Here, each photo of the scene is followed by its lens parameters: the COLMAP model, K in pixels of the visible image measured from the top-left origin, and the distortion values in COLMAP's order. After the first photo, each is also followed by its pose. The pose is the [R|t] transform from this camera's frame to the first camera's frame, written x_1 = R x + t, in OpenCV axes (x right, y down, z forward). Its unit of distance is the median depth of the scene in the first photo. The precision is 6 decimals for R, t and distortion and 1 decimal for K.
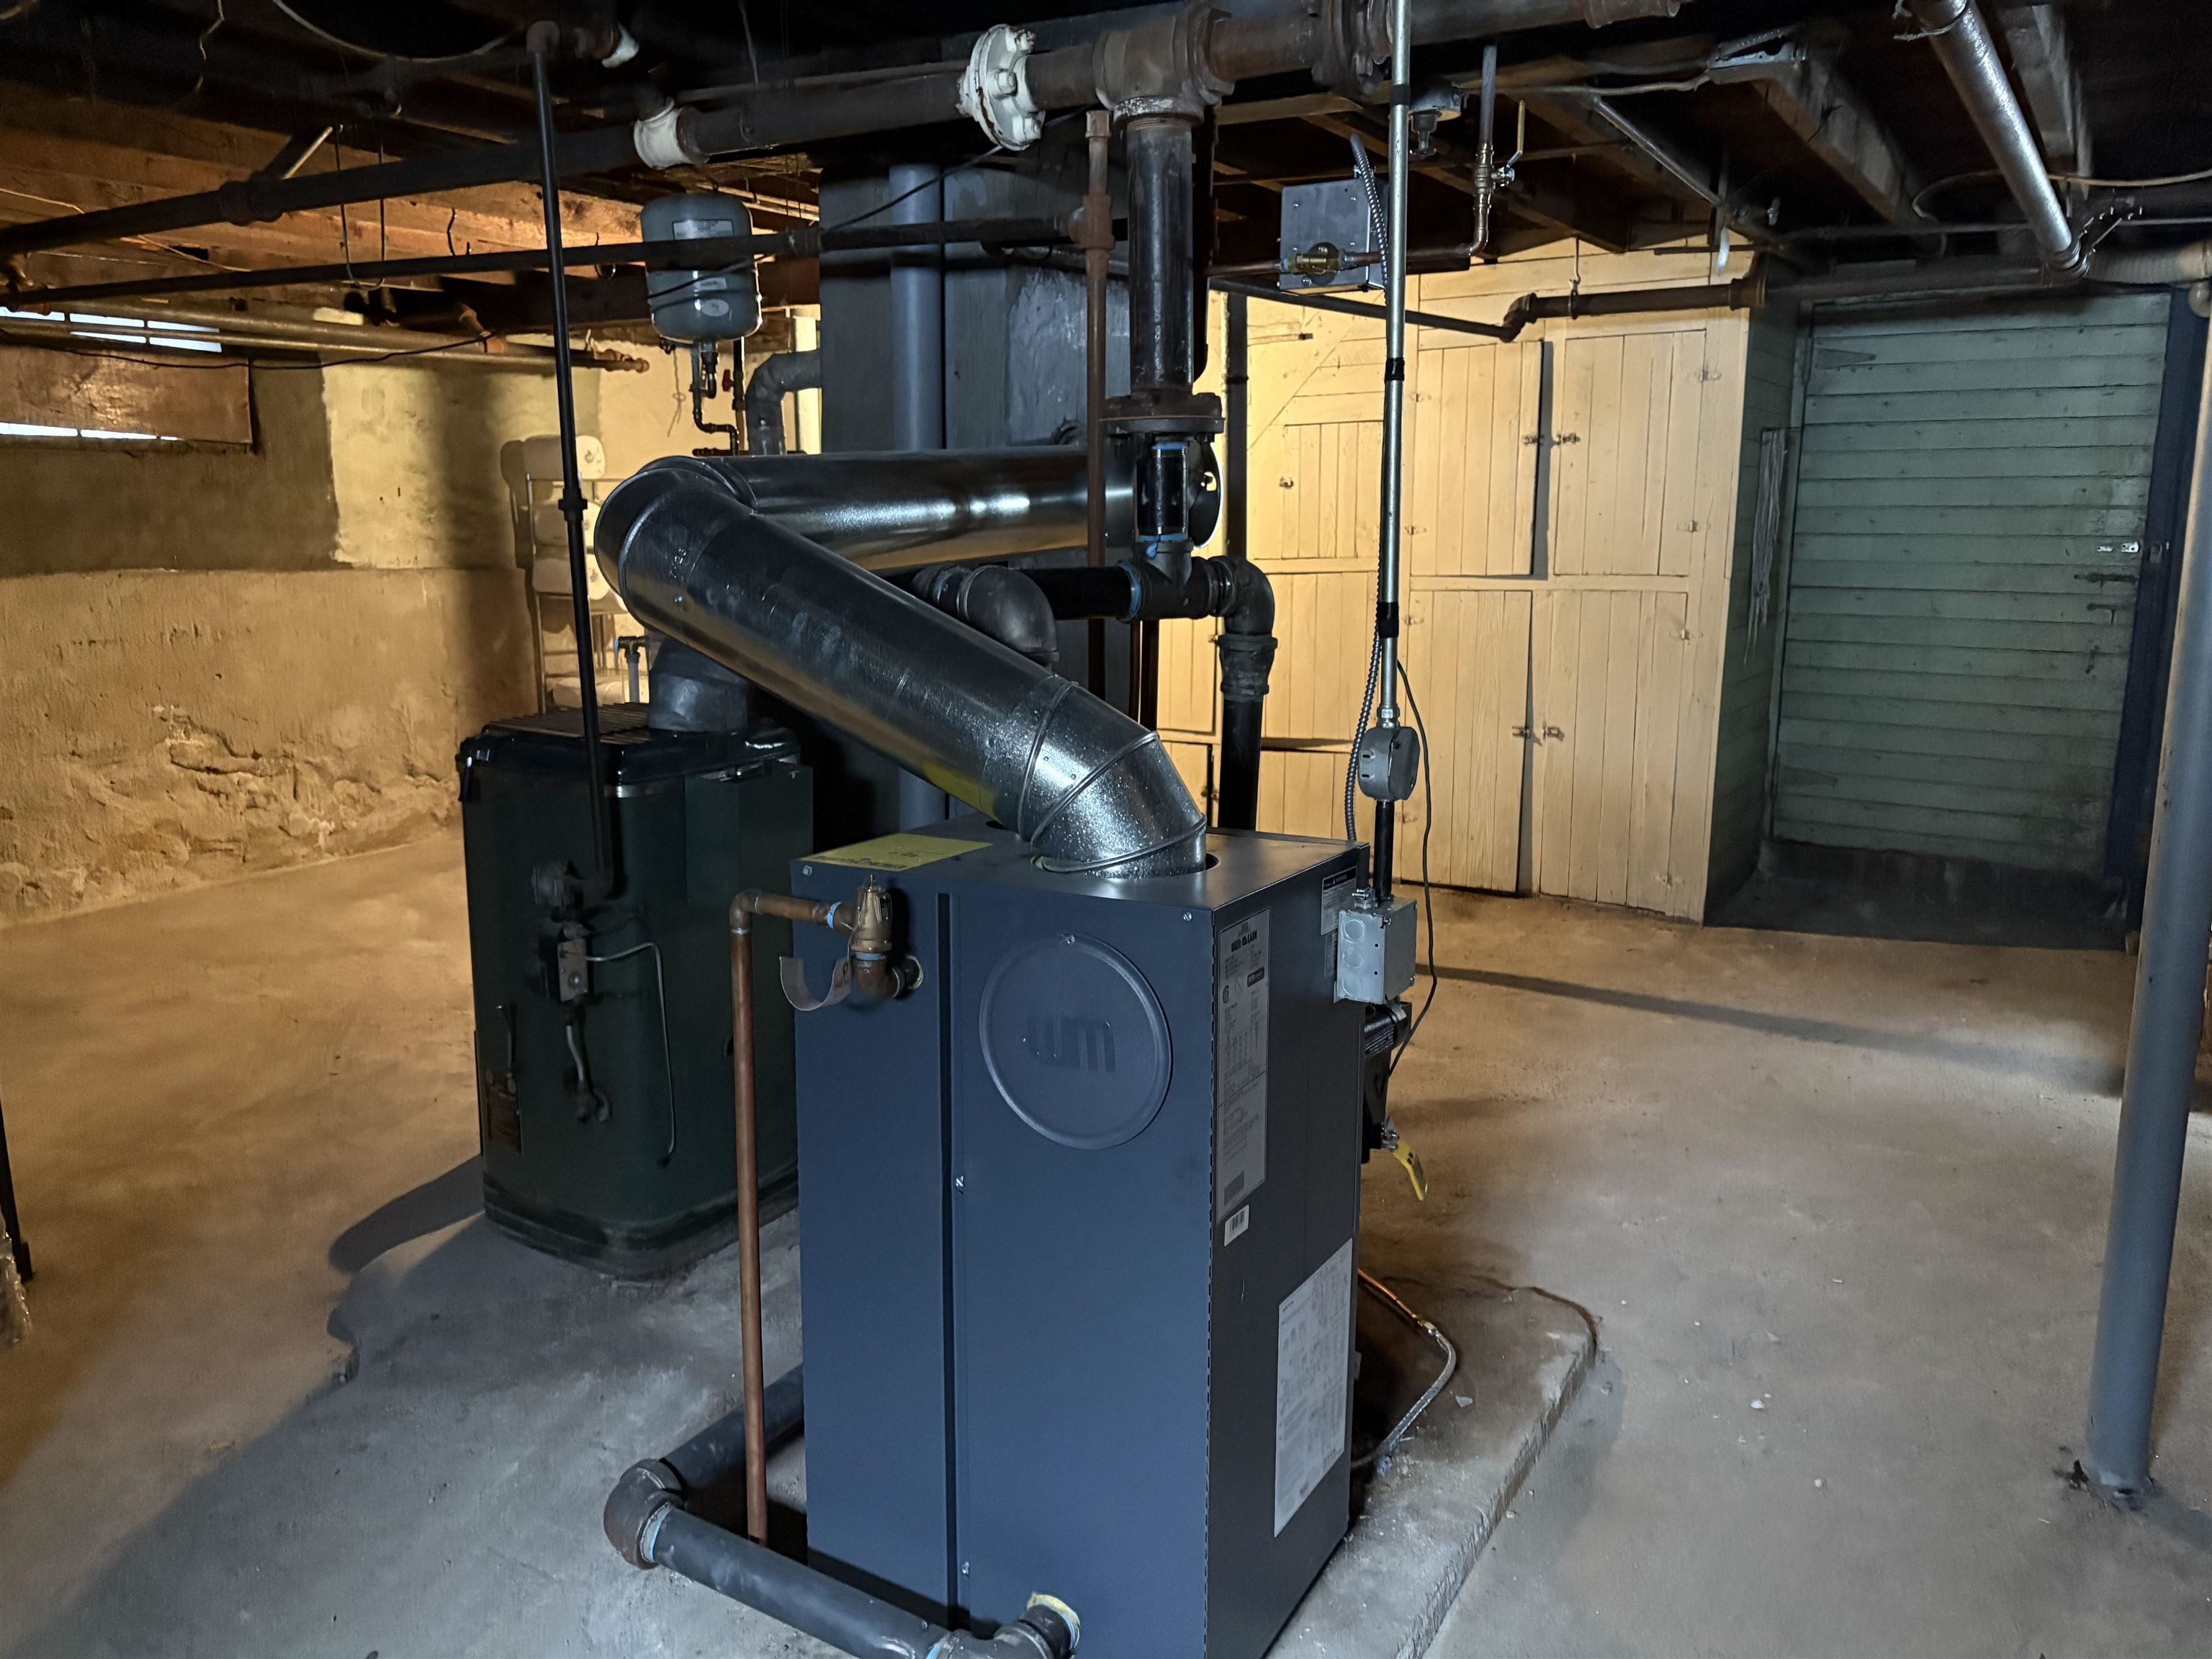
lens RADIAL K [[1657.5, 0, 1052.2], [0, 1657.5, 798.2], [0, 0, 1]] dist [0.045462, -0.040422]
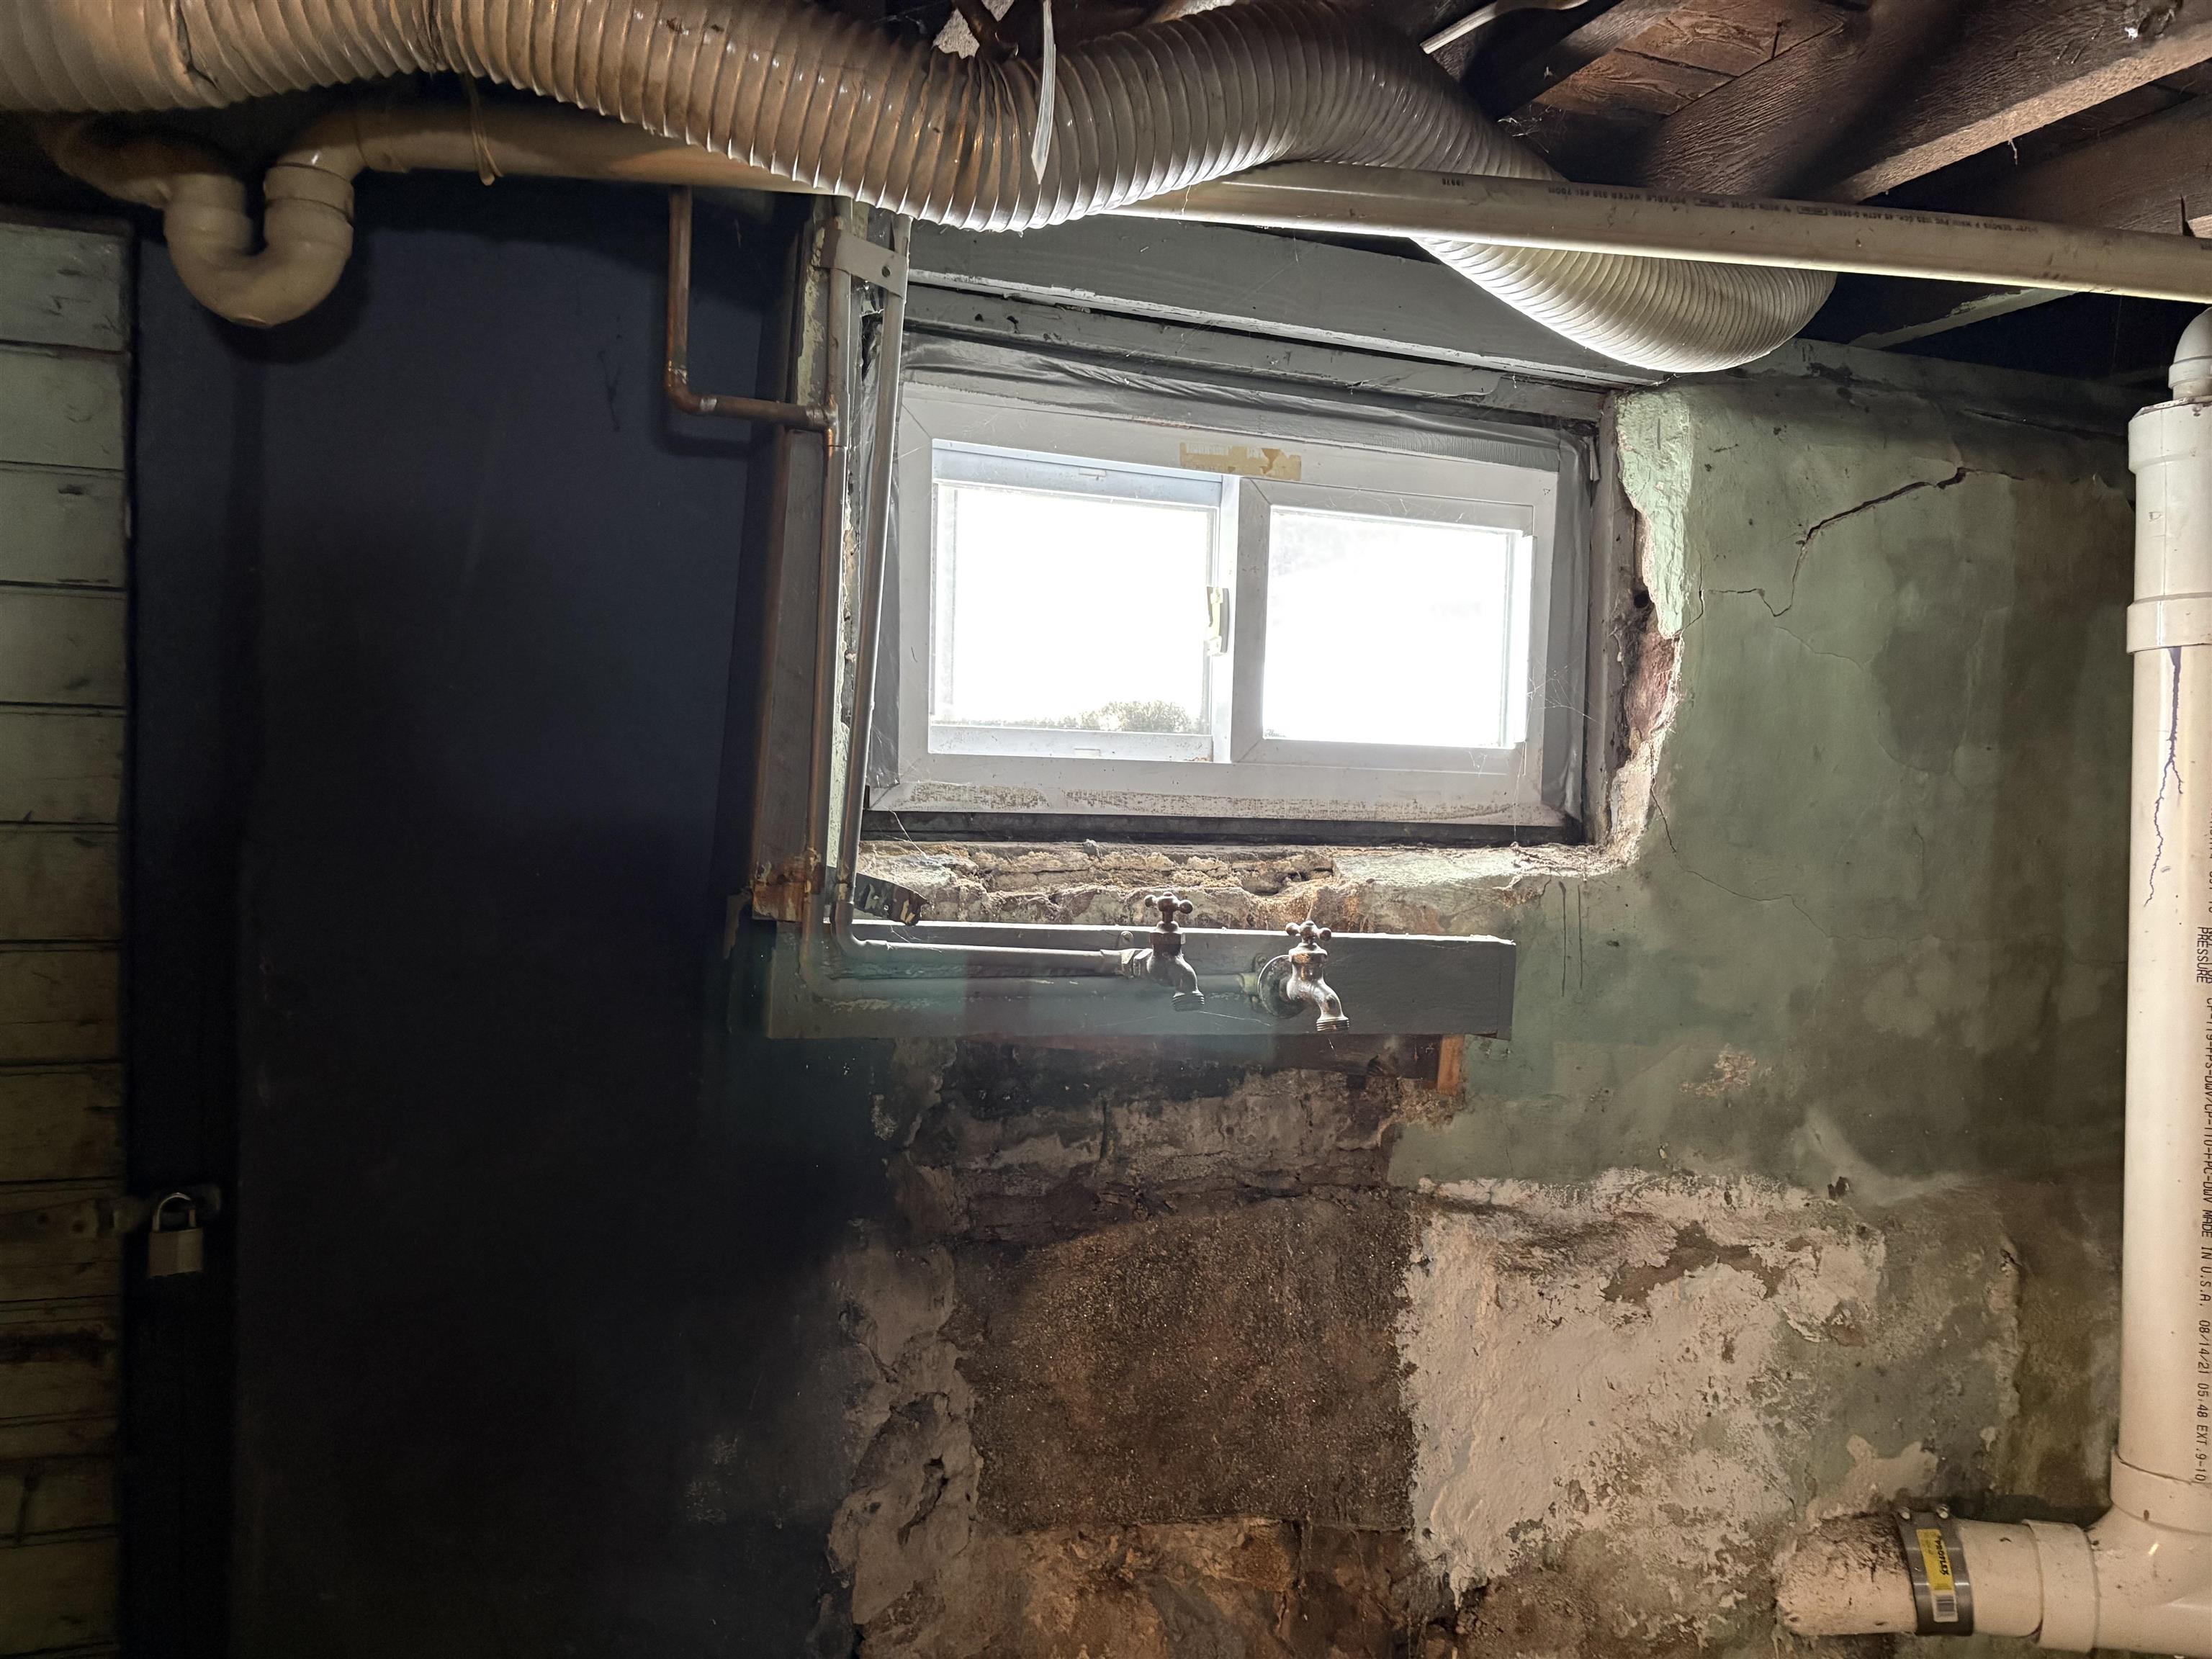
lens RADIAL K [[1657.5, 0, 1139.0], [0, 1657.5, 841.7], [0, 0, 1]] dist [0.045462, -0.040422]
pose [[0.548645, -0.006371, 0.836031, 0.520257], [0.136317, 0.987271, -0.081934, -0.162463], [-0.824868, 0.158918, 0.542530, 0.722822]]
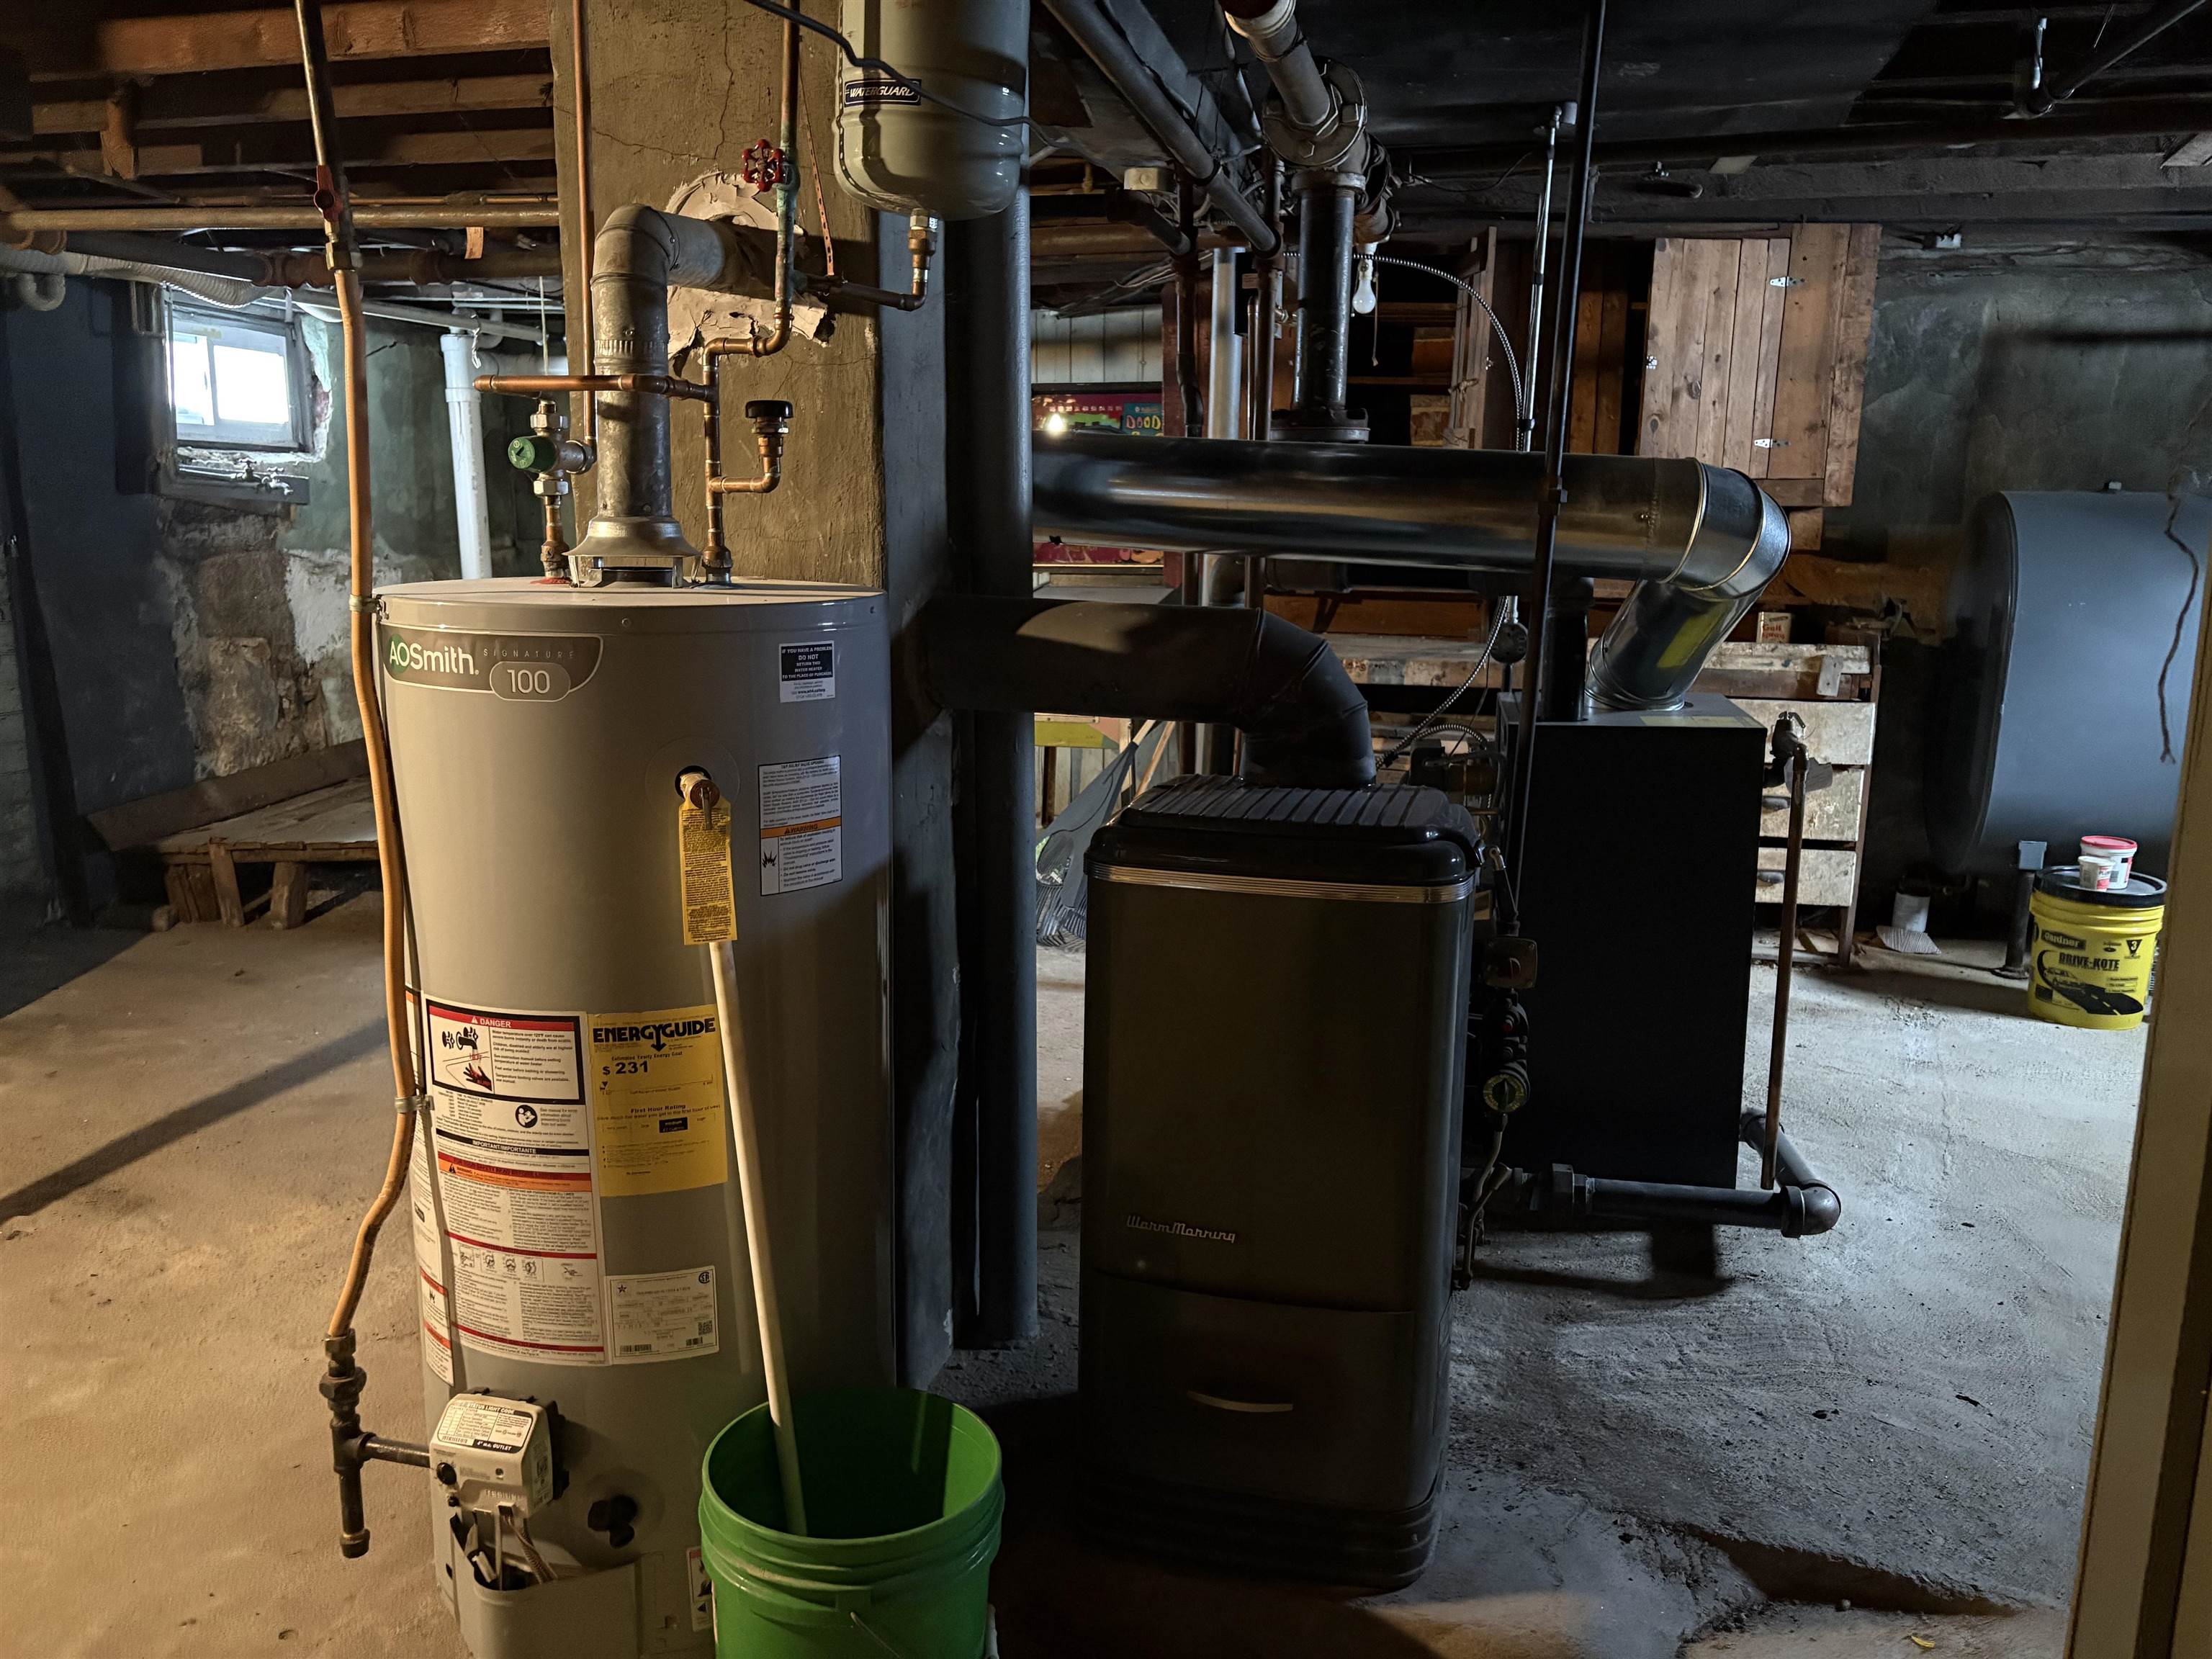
lens RADIAL K [[1657.5, 0, 1107.5], [0, 1657.5, 850.5], [0, 0, 1]] dist [0.045462, -0.040422]
pose [[-0.354187, -0.192411, 0.915166, -0.499171], [0.162964, 0.950933, 0.263001, -0.128762], [-0.920866, 0.242290, -0.305452, 0.744471]]
